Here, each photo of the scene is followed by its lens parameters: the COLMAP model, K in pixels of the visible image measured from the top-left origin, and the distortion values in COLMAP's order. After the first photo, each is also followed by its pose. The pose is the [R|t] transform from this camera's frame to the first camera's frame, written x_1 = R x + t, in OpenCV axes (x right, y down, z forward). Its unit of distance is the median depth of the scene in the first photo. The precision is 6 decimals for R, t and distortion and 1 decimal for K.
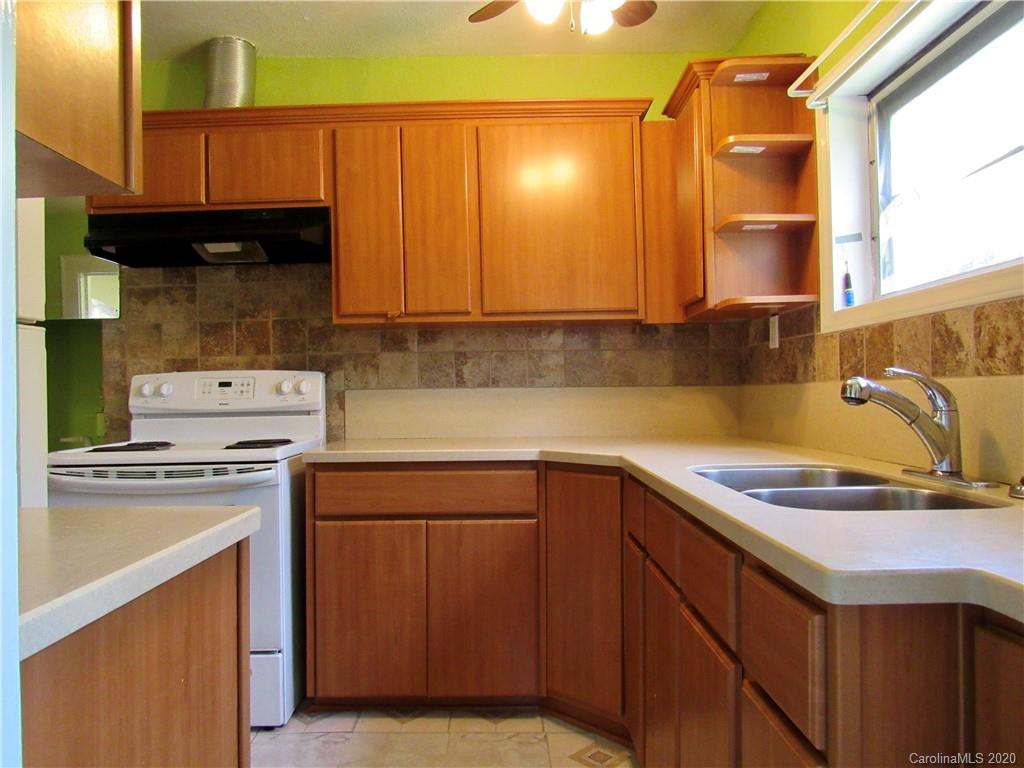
lens RADIAL K [[722.1, 0, 512.0], [0, 722.1, 384.0], [0, 0, 1]] dist [-0.034576, -0.000105]
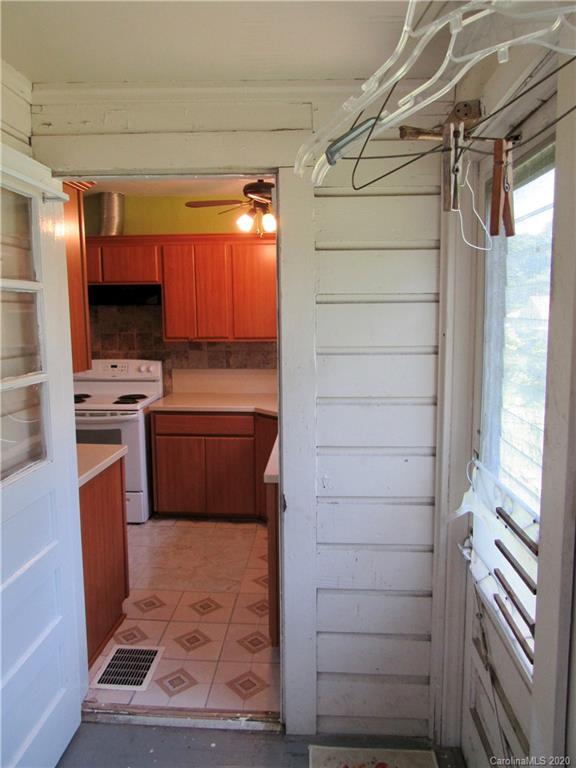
lens RADIAL K [[541.6, 0, 288.0], [0, 541.6, 384.0], [0, 0, 1]] dist [-0.034576, -0.000105]
pose [[0.997671, 0.020019, -0.065205, 0.218010], [-0.010475, 0.989589, 0.143540, -0.191923], [0.067400, -0.142523, 0.987494, -0.546525]]
